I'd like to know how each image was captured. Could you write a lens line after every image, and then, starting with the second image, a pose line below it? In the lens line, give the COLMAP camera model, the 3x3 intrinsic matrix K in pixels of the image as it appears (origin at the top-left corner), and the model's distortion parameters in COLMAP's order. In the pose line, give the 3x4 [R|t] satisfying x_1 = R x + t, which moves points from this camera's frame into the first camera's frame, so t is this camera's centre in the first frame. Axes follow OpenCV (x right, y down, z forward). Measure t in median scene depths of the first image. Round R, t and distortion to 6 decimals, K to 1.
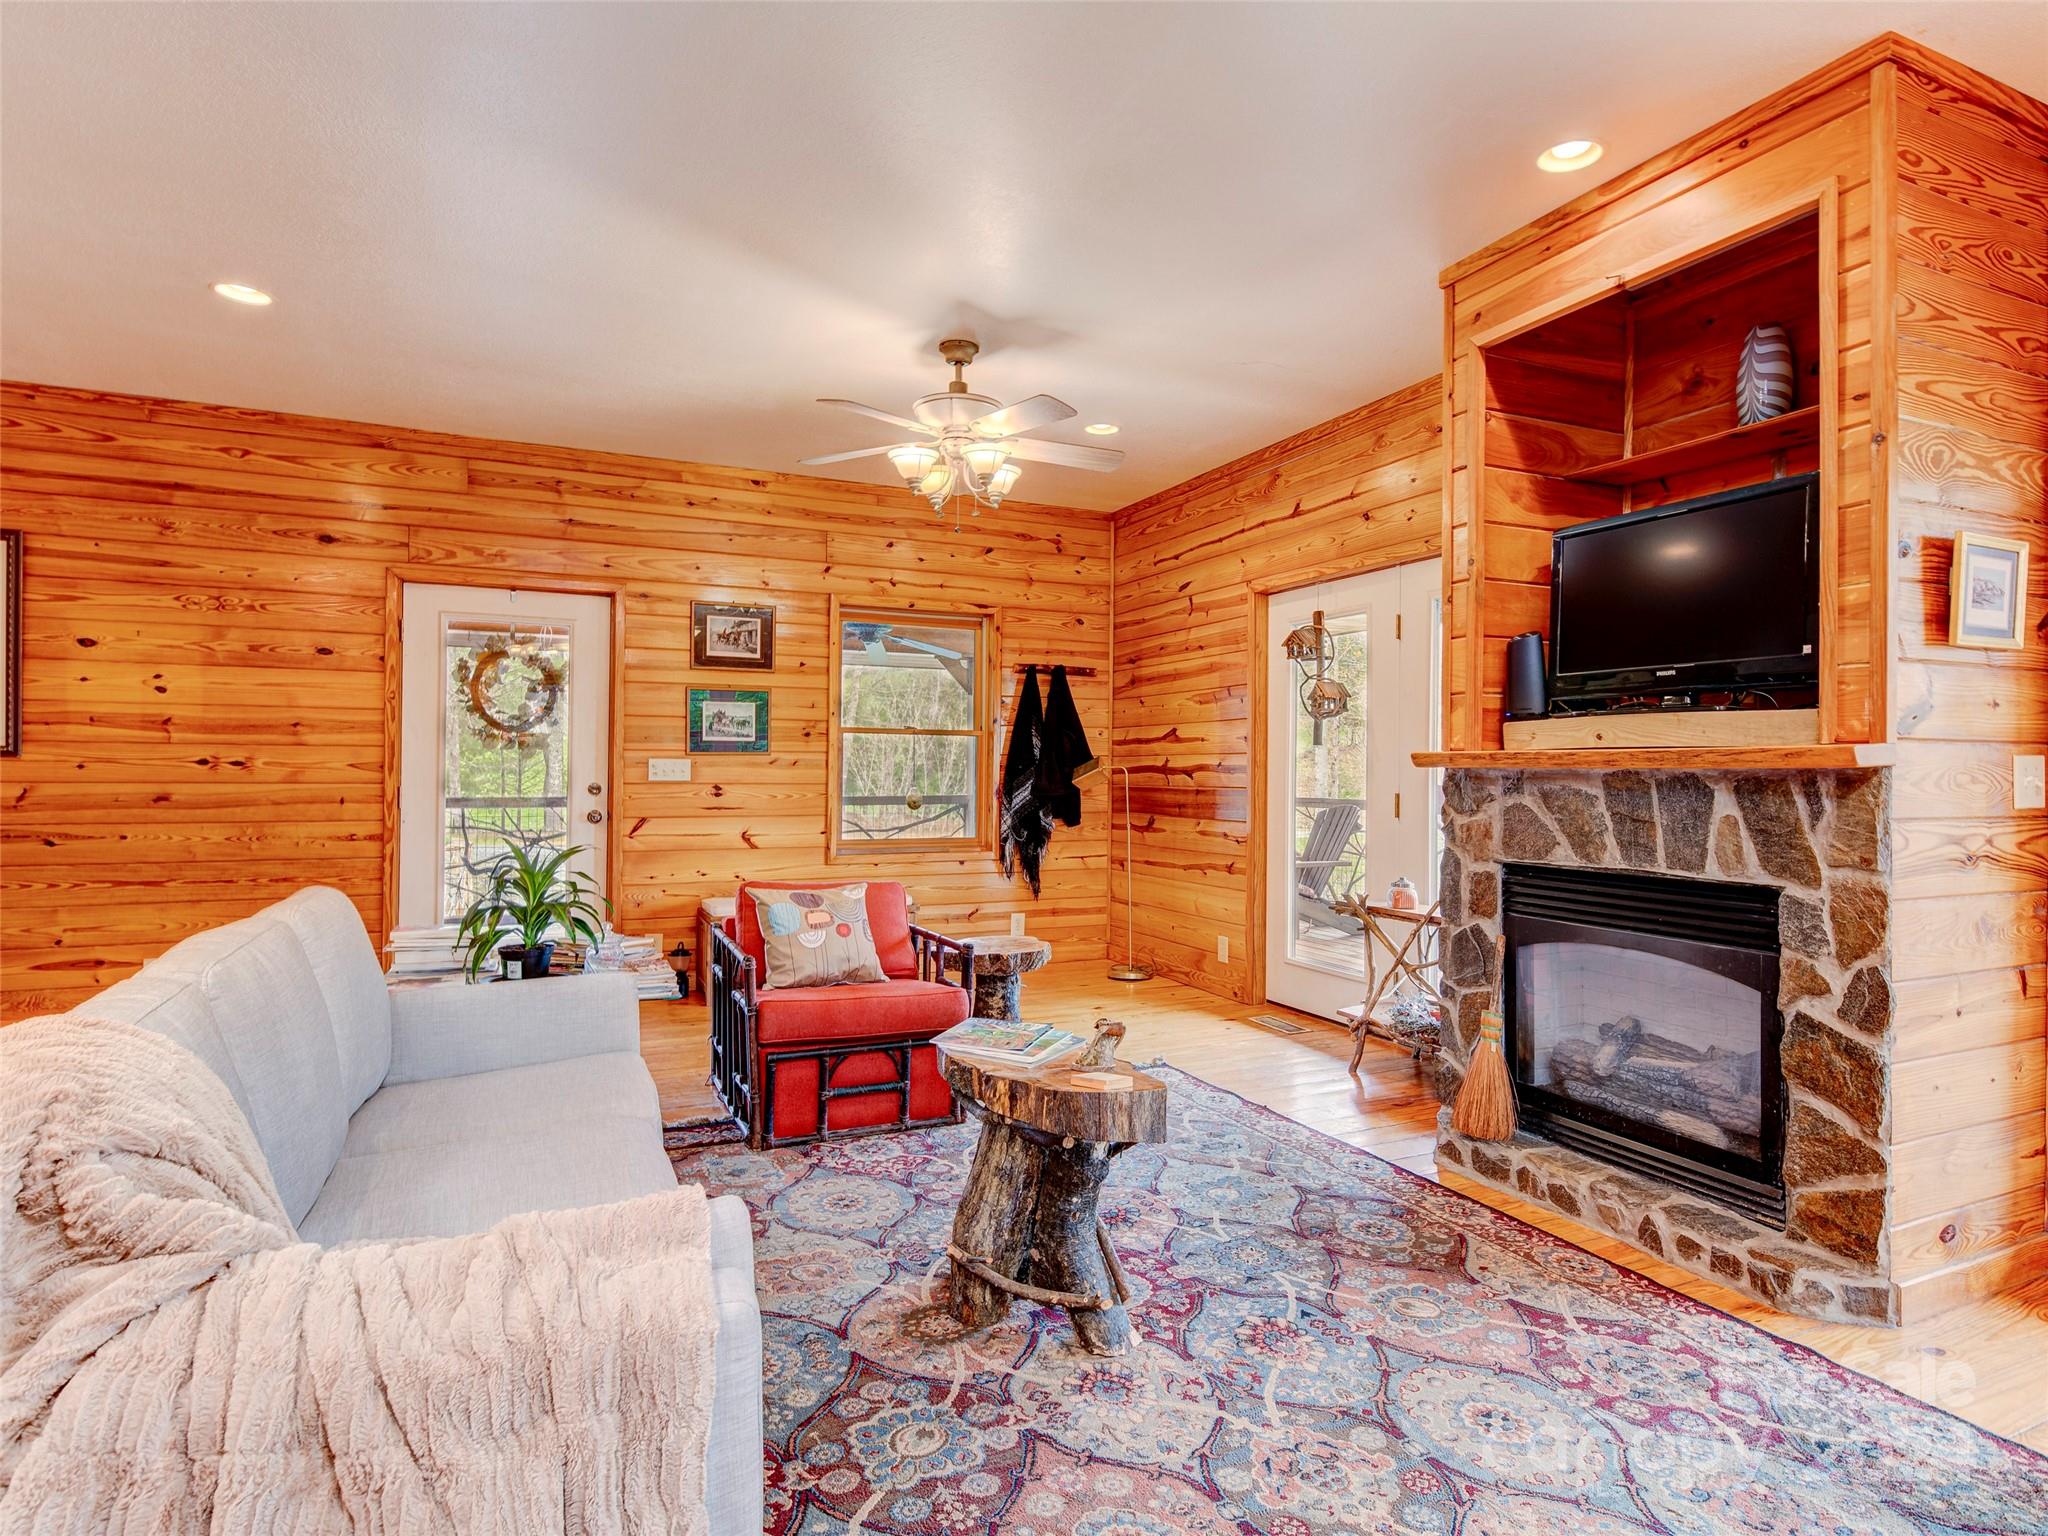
lens RADIAL K [[1140.2, 0, 1071.9], [0, 1140.2, 762.3], [0, 0, 1]] dist [0.017022, -0.008786]
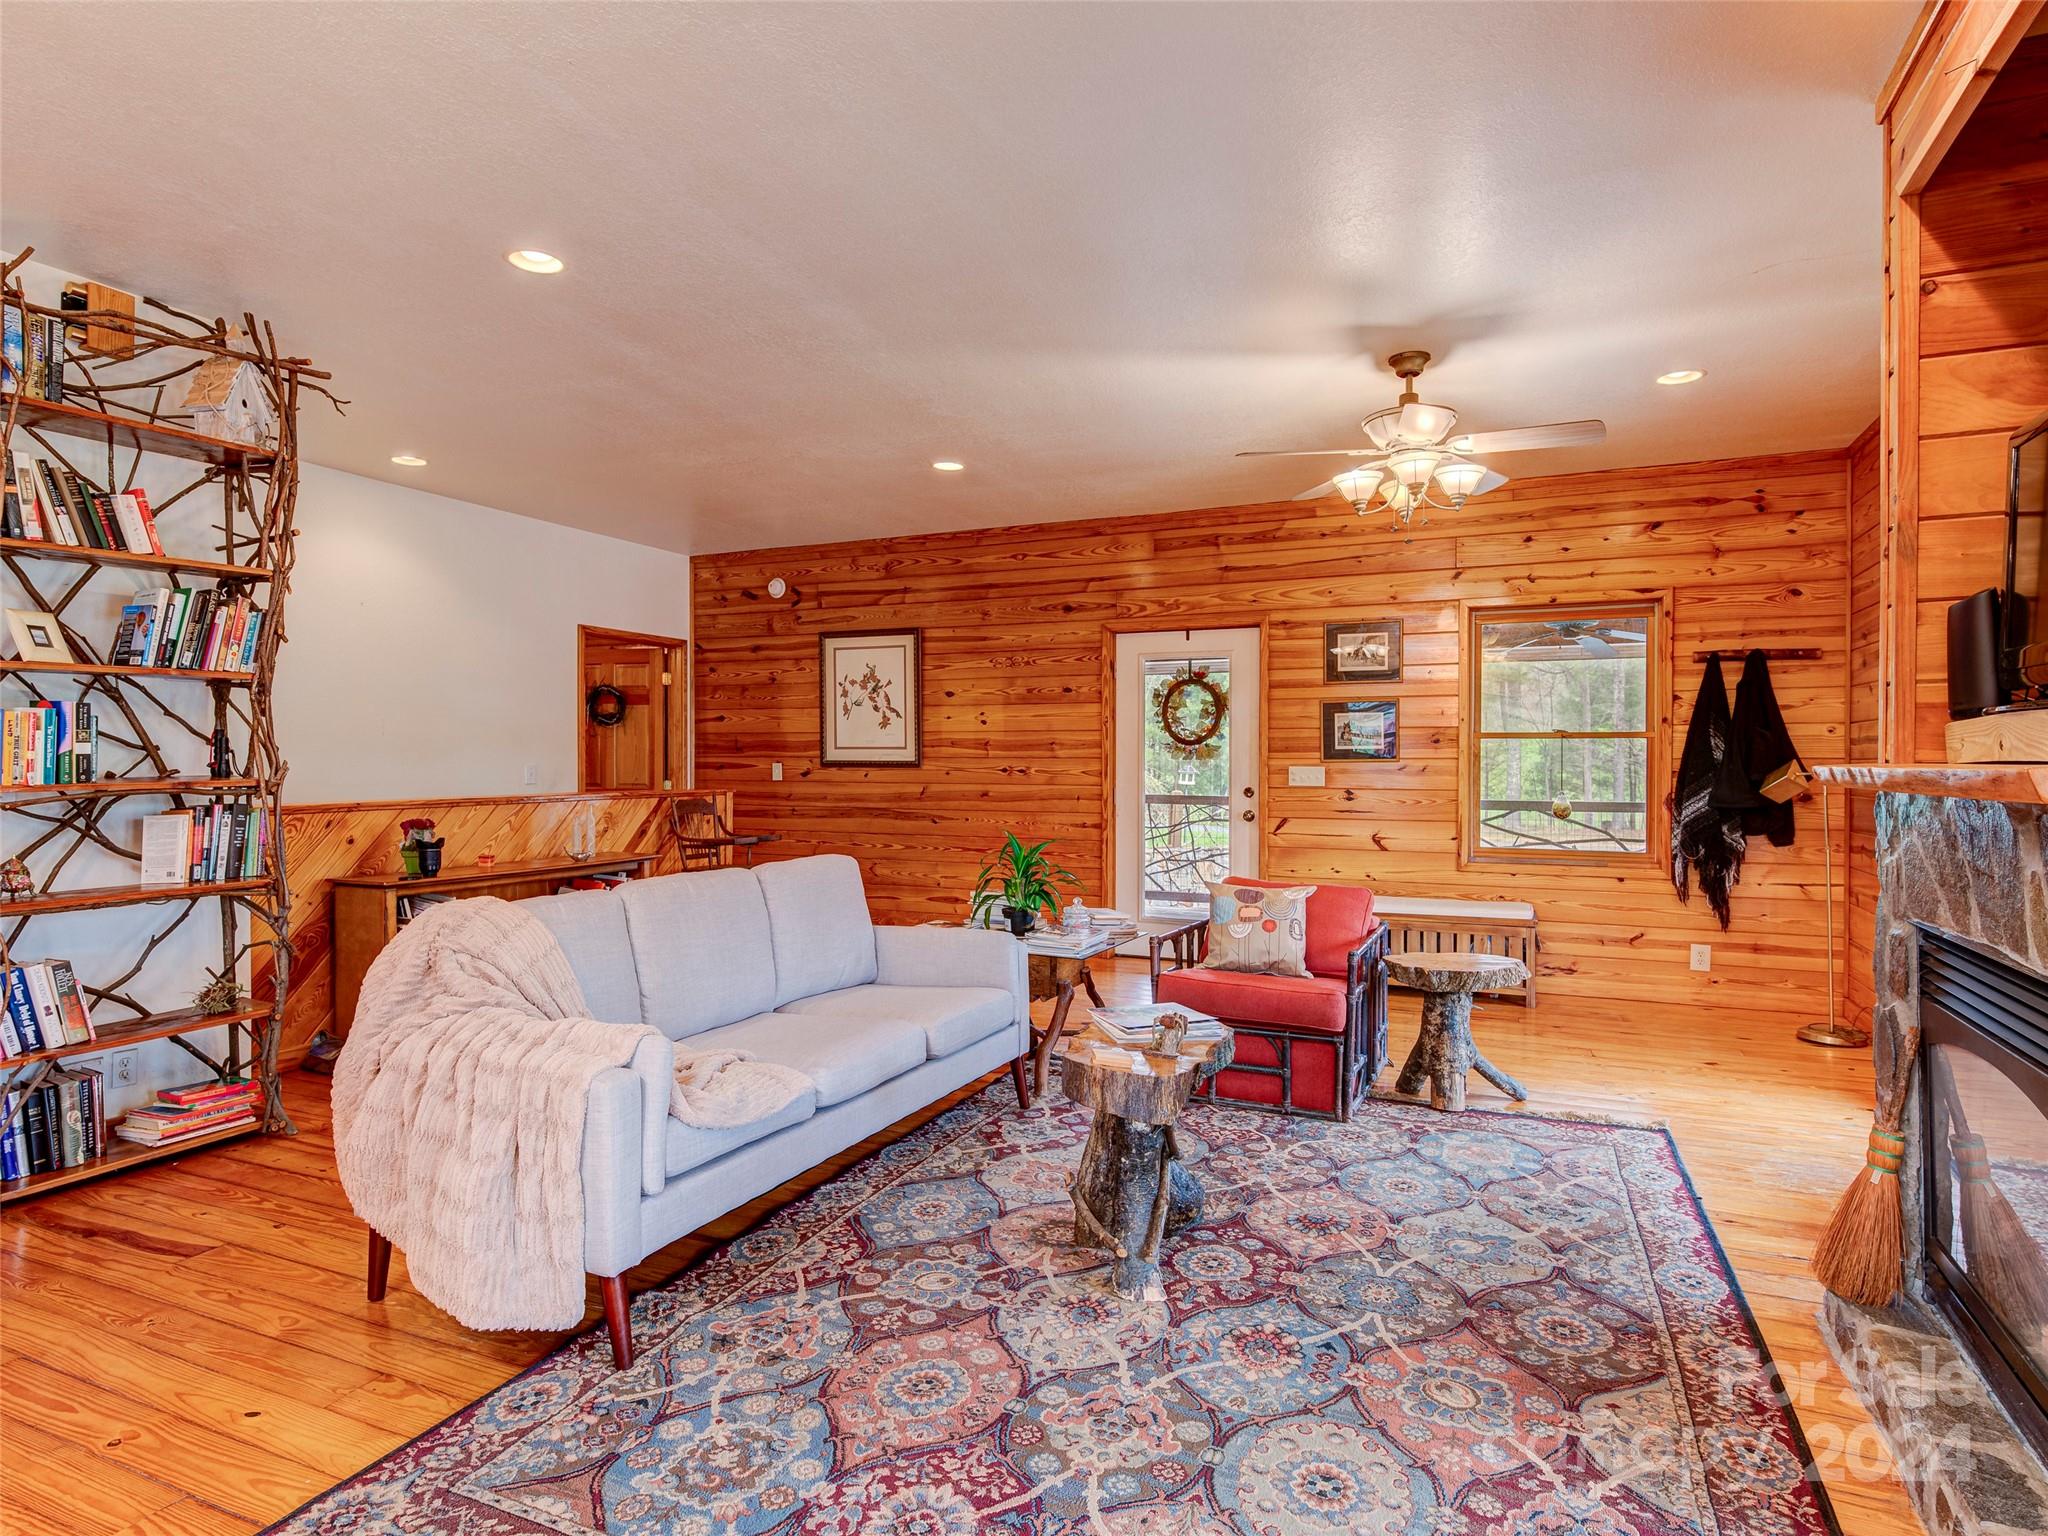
lens RADIAL K [[1140.2, 0, 1020.5], [0, 1140.2, 762.5], [0, 0, 1]] dist [0.017022, -0.008786]
pose [[0.635546, -0.004834, -0.772048, 0.383674], [0.007992, 0.999968, 0.000317, -0.010518], [0.772022, -0.006372, 0.635564, 0.083672]]
